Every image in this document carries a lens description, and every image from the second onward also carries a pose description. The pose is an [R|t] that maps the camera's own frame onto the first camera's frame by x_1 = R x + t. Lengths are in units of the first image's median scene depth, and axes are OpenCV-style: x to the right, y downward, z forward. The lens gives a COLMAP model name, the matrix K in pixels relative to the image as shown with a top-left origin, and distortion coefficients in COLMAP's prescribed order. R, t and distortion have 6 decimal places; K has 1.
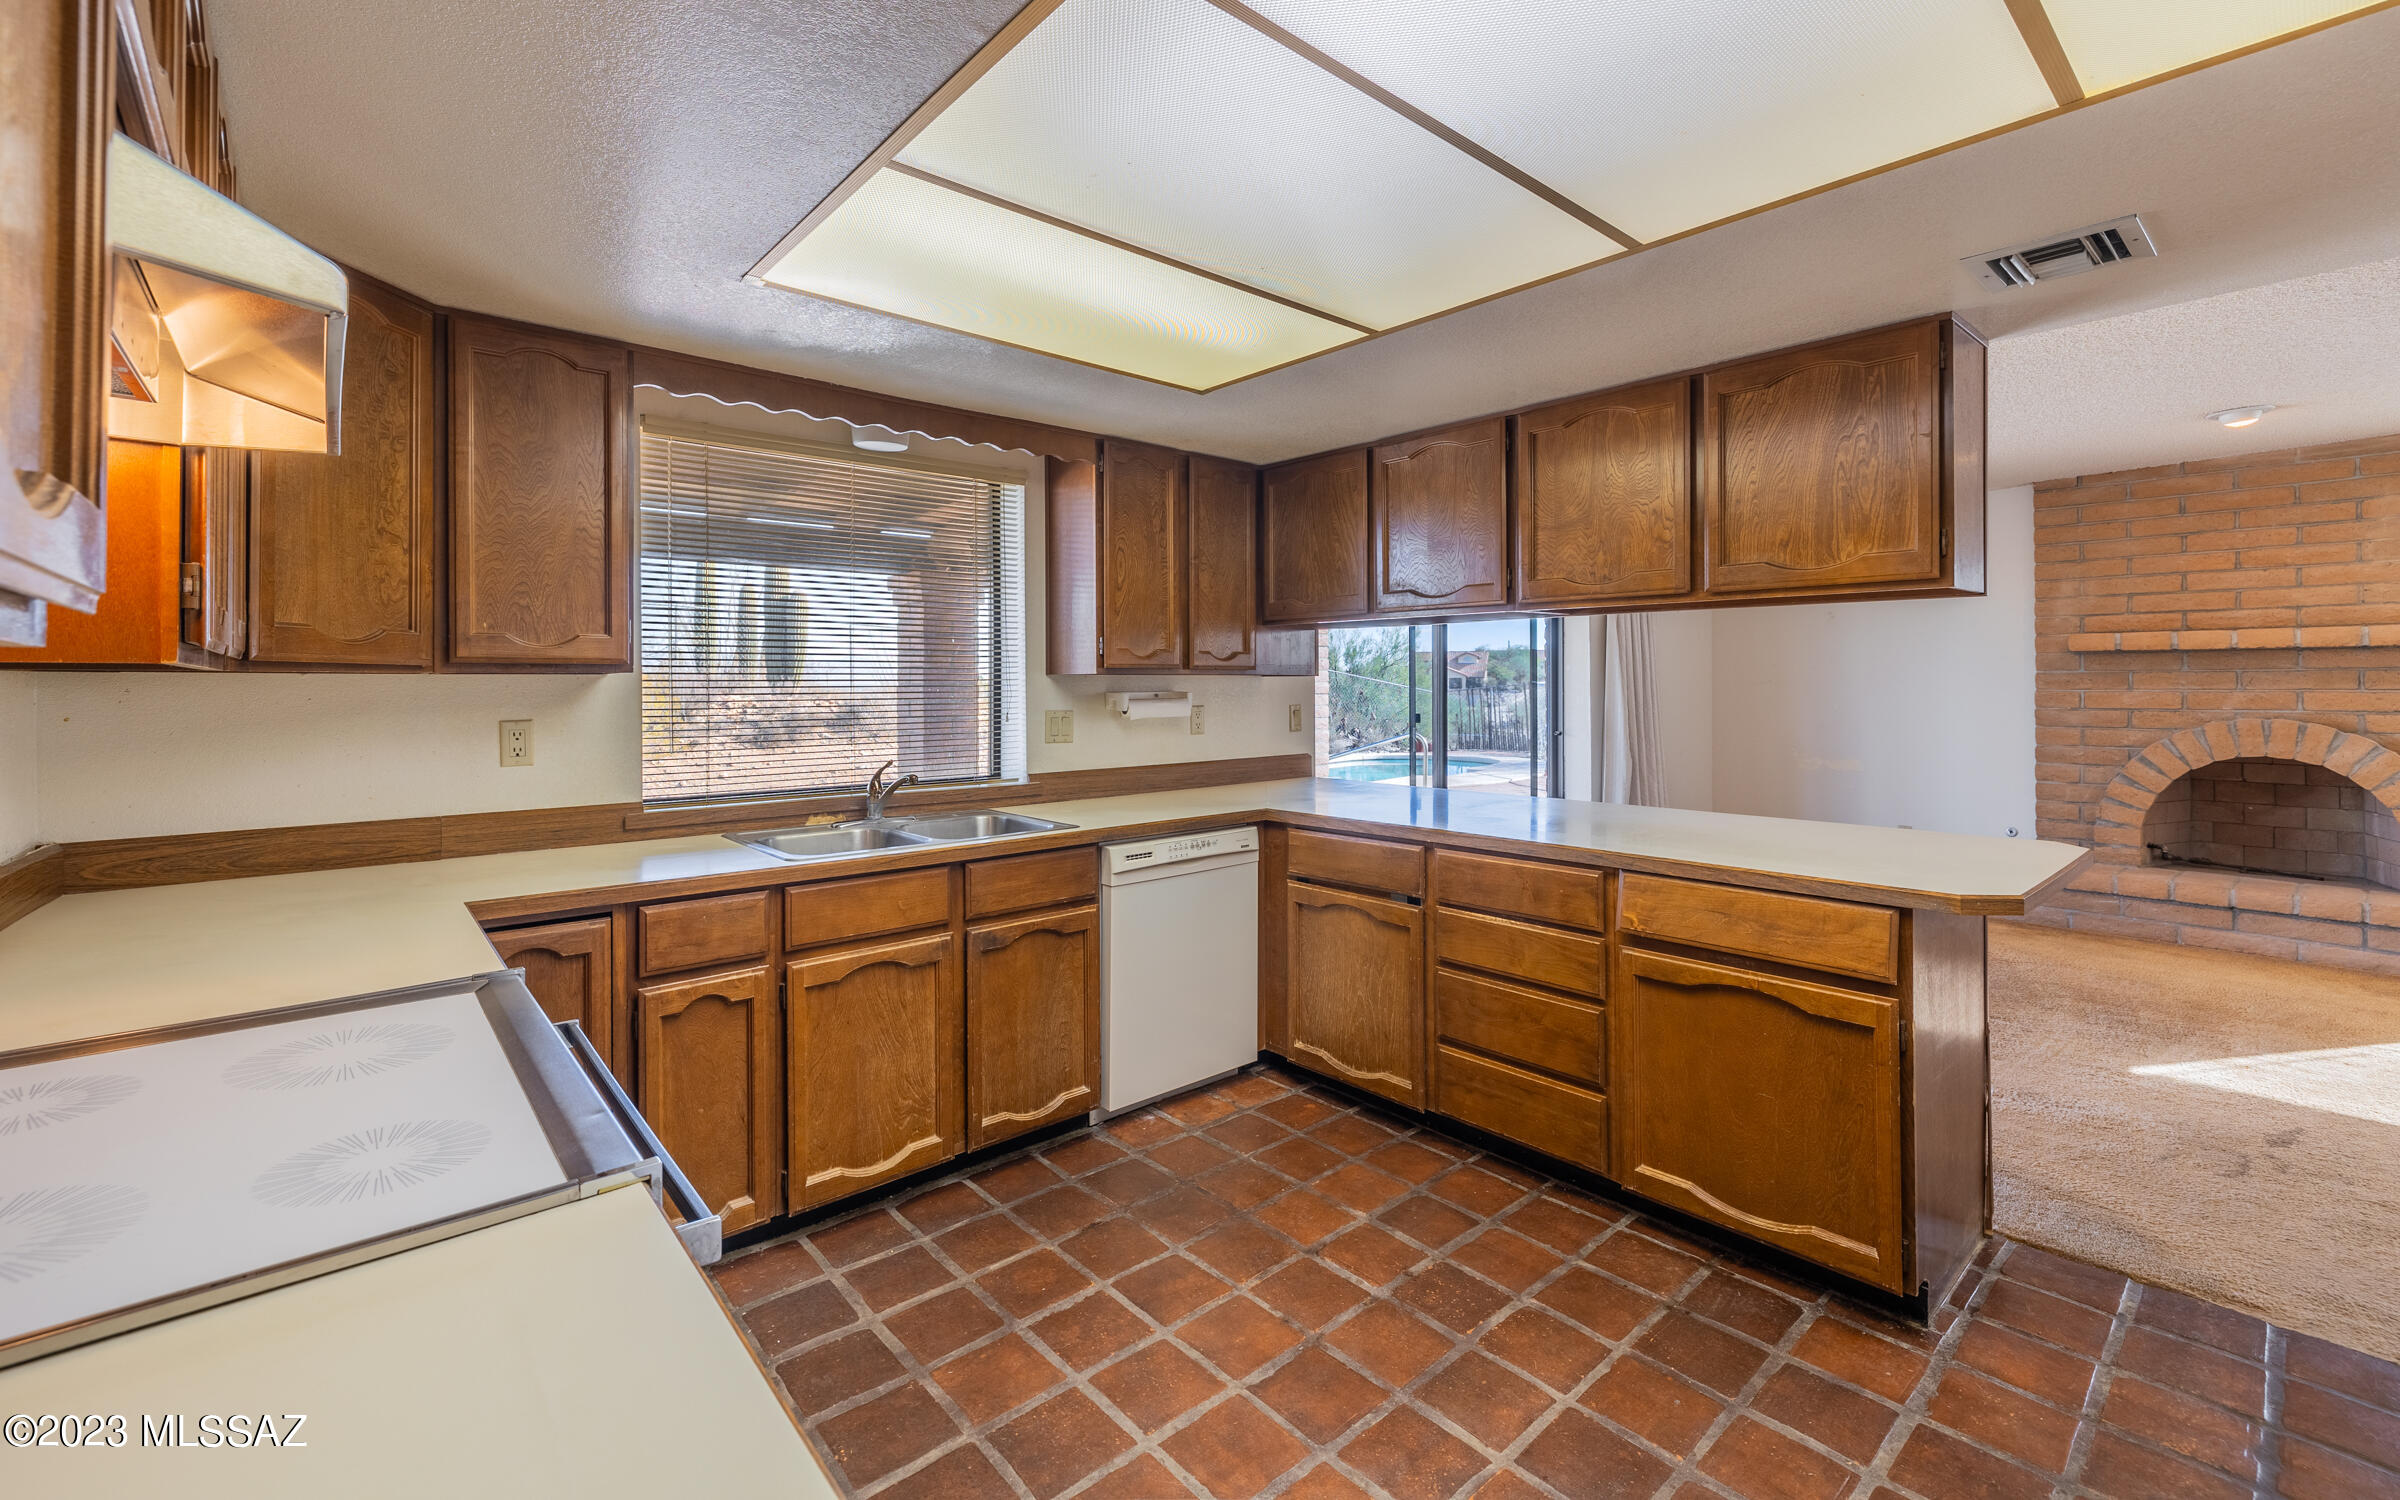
lens RADIAL K [[1009.0, 0, 1200.0], [0, 1009.0, 679.2], [0, 0, 1]] dist [0.001425, 0.000126]
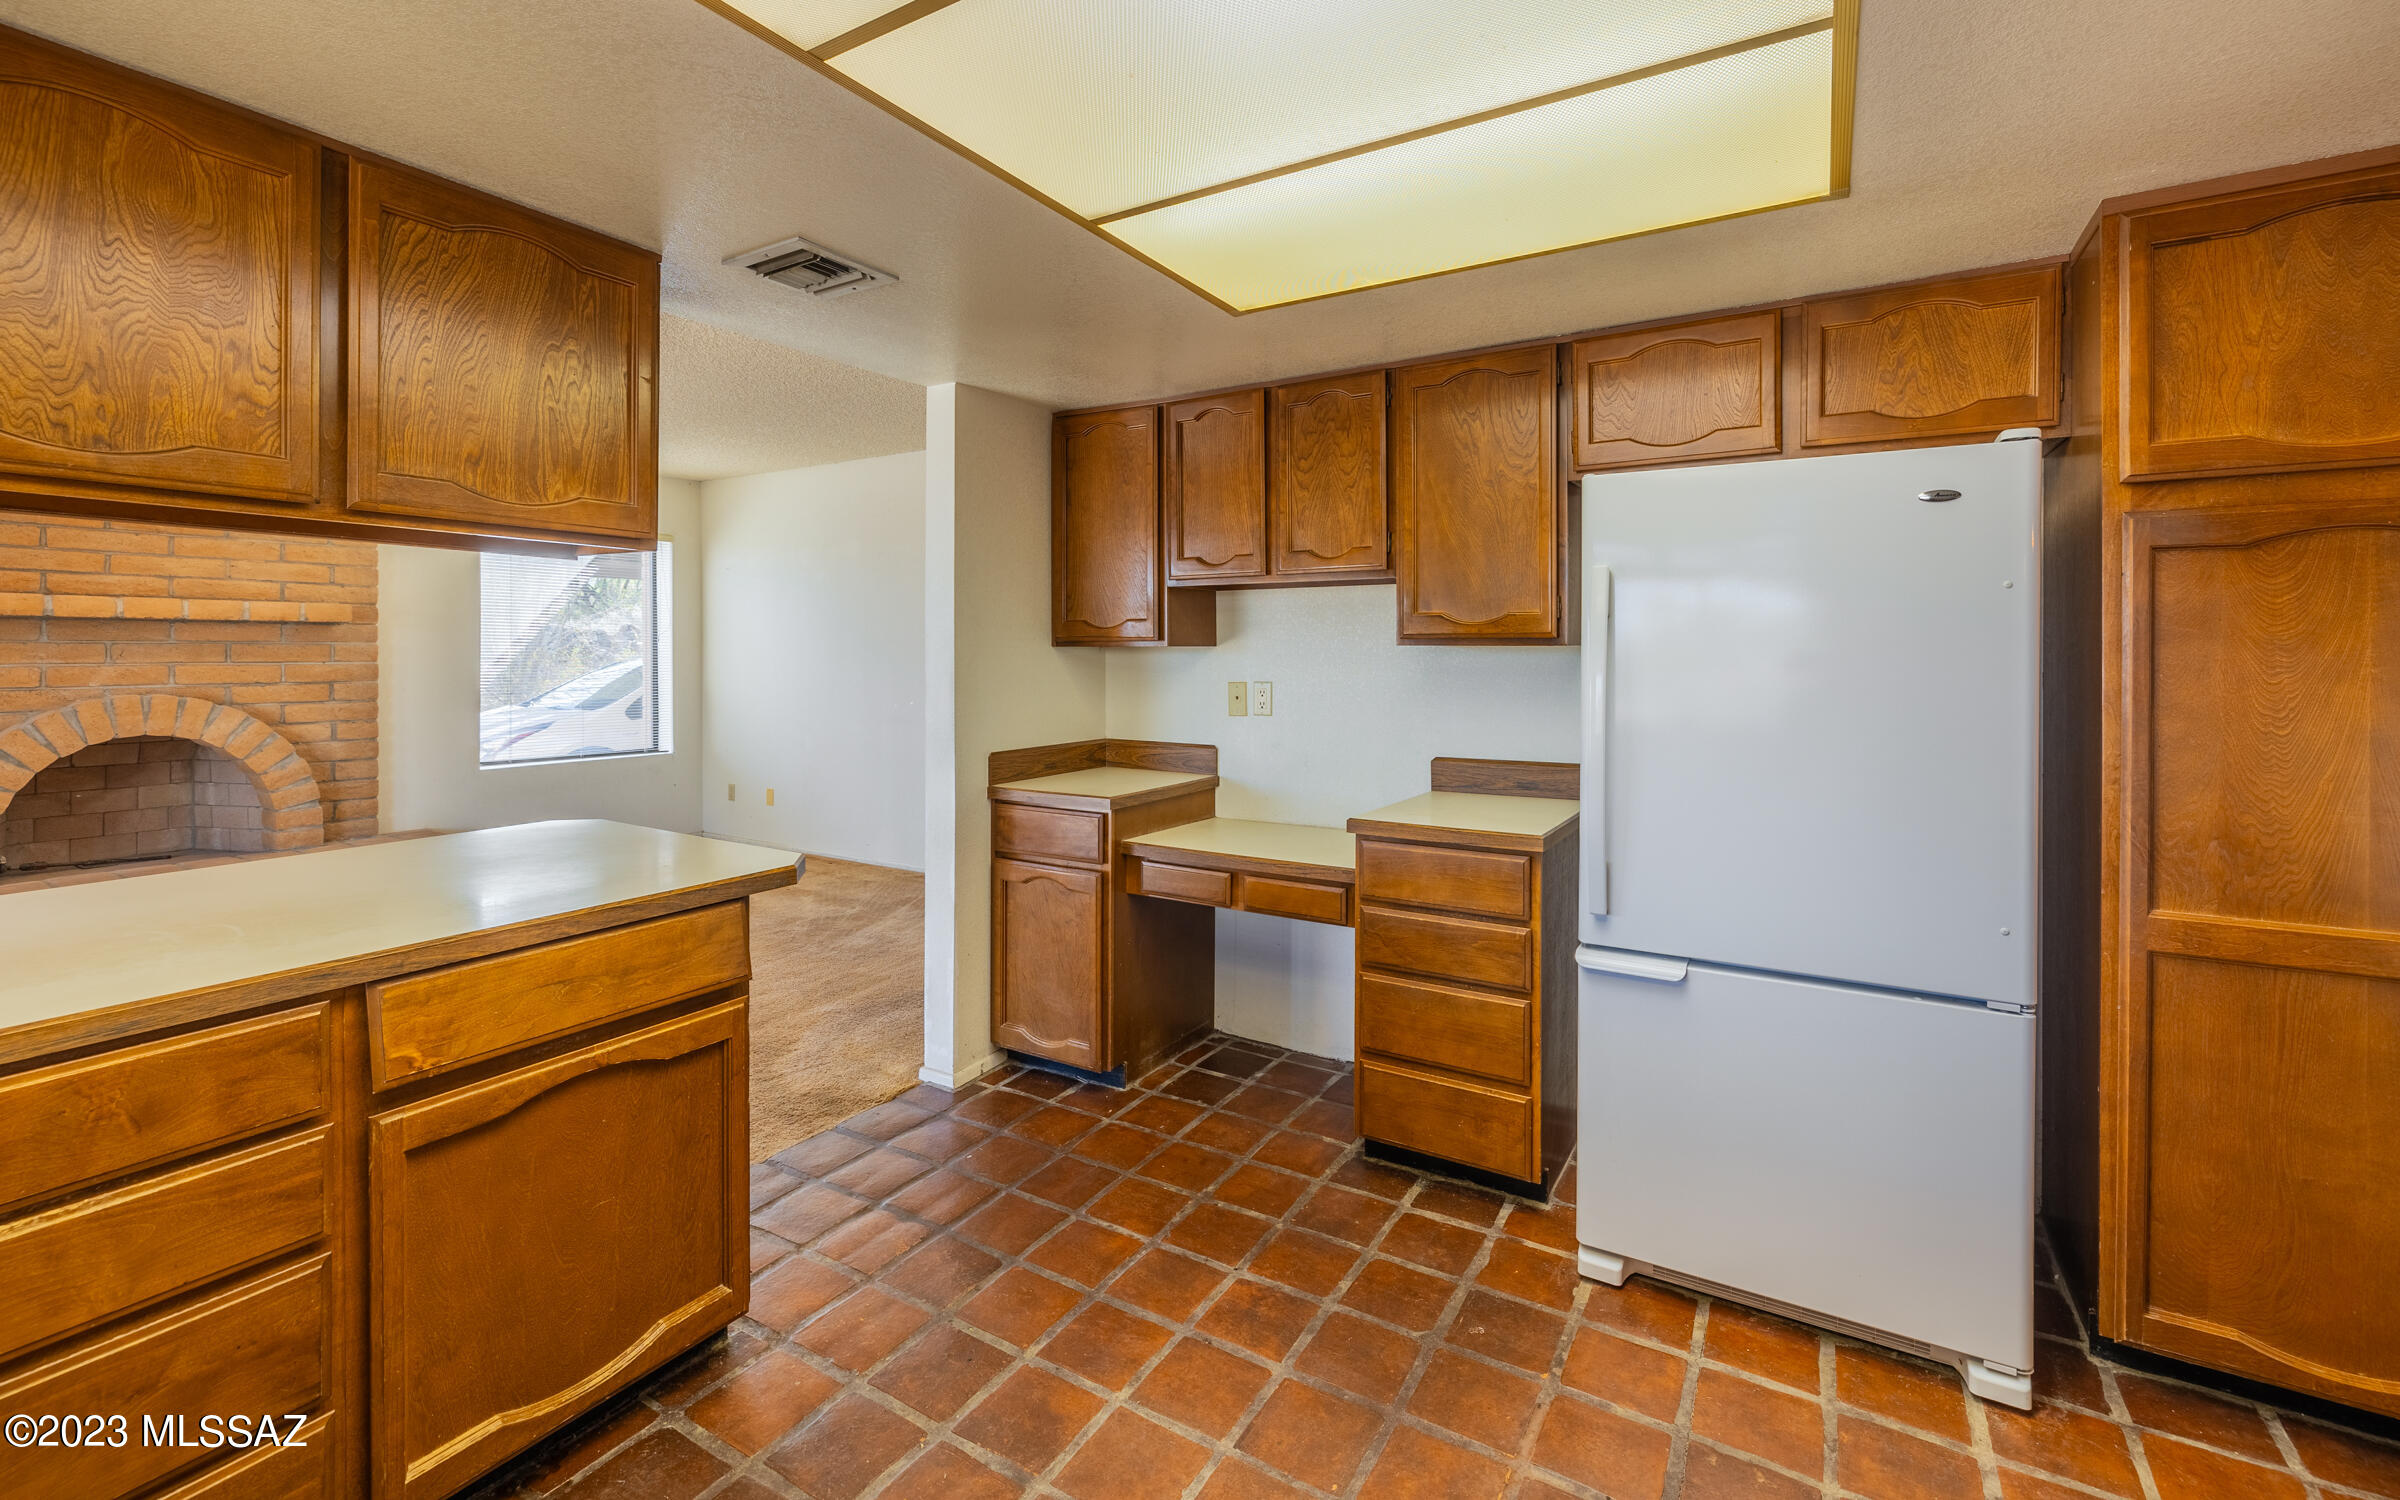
lens RADIAL K [[1019.5, 0, 1201.7], [0, 1019.5, 654.0], [0, 0, 1]] dist [-0.000346, -0.000062]
pose [[-0.303209, 0.002804, 0.952920, -0.770960], [-0.003568, 0.999985, -0.004078, 0.013034], [-0.952917, -0.004637, -0.303194, 2.070100]]
